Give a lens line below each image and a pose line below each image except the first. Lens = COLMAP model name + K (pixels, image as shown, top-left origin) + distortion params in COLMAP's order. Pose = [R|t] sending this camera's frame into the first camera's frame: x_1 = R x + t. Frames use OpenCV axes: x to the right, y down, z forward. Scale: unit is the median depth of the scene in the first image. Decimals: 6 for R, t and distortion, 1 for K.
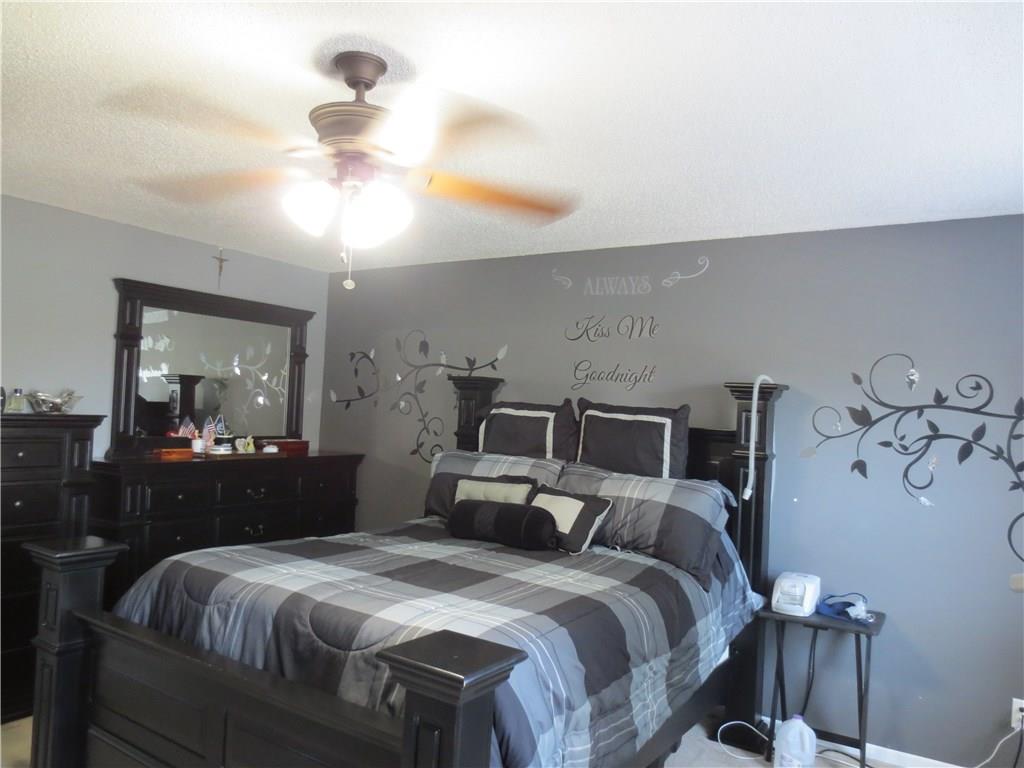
lens RADIAL K [[731.7, 0, 512.4], [0, 731.7, 382.4], [0, 0, 1]] dist [-0.034067, 0.022492]
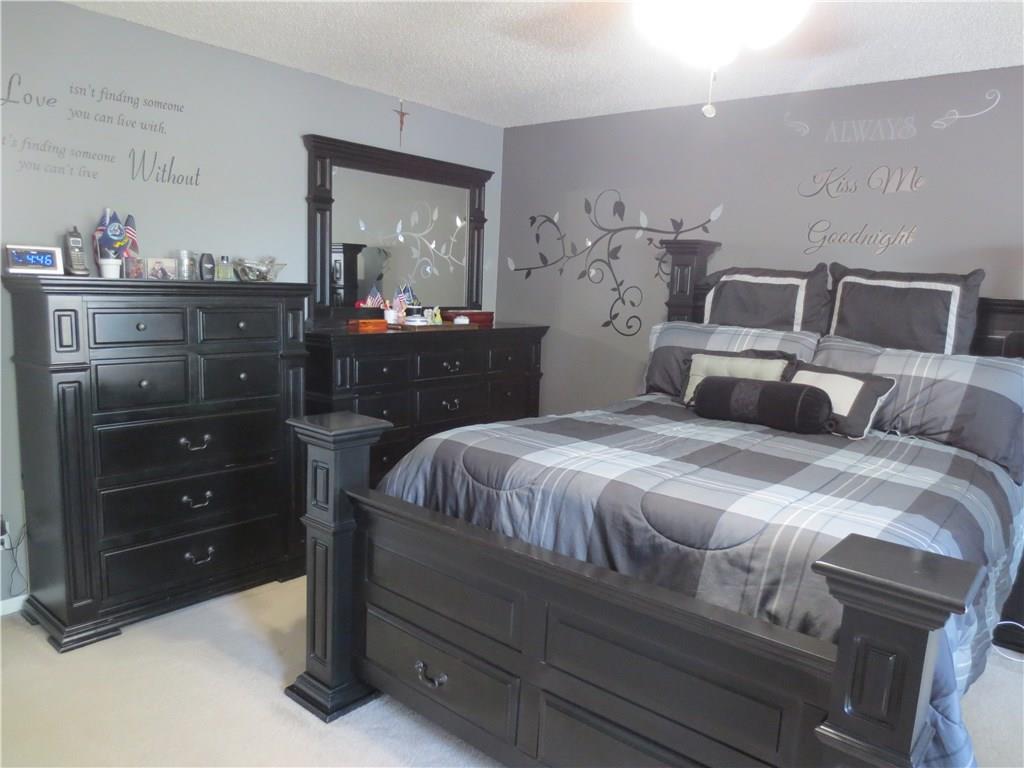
lens RADIAL K [[731.7, 0, 512.4], [0, 731.7, 382.4], [0, 0, 1]] dist [-0.034067, 0.022492]
pose [[0.992762, 0.013529, -0.119331, -0.197533], [0.007142, 0.985226, 0.171113, 0.011825], [0.119883, -0.170727, 0.977998, 0.086491]]
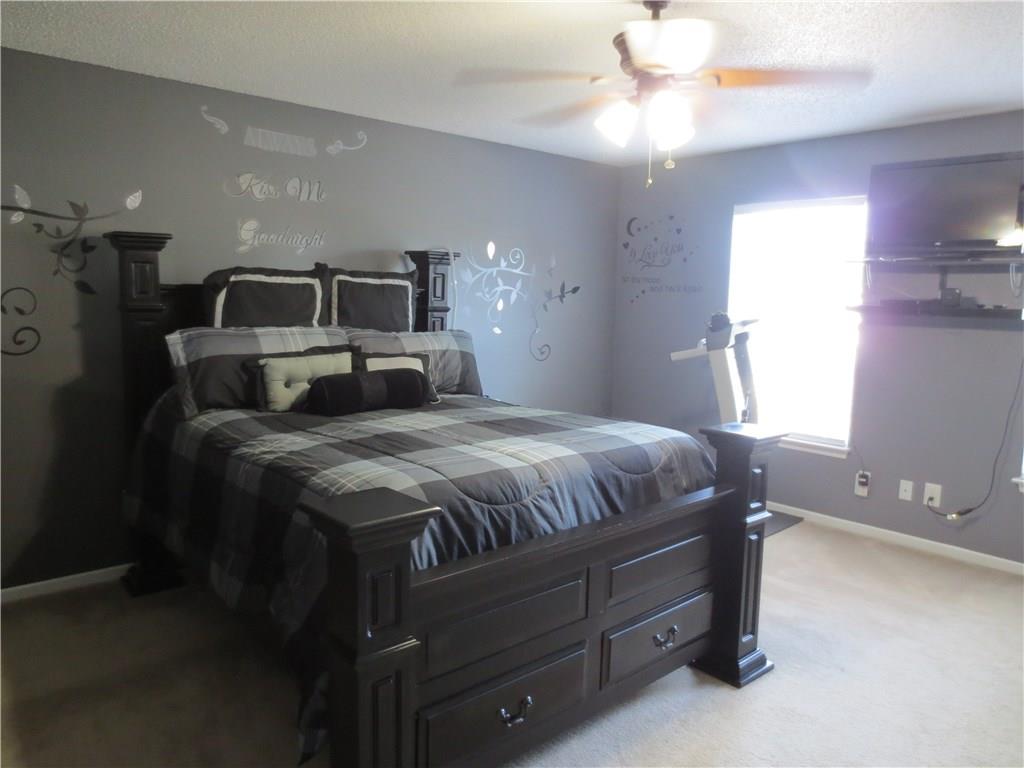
lens RADIAL K [[731.7, 0, 512.4], [0, 731.7, 382.4], [0, 0, 1]] dist [-0.034067, 0.022492]
pose [[0.273975, -0.163211, 0.947787, -0.864465], [-0.046410, 0.982103, 0.182536, -0.013256], [-0.960616, -0.093998, 0.261497, 0.512285]]
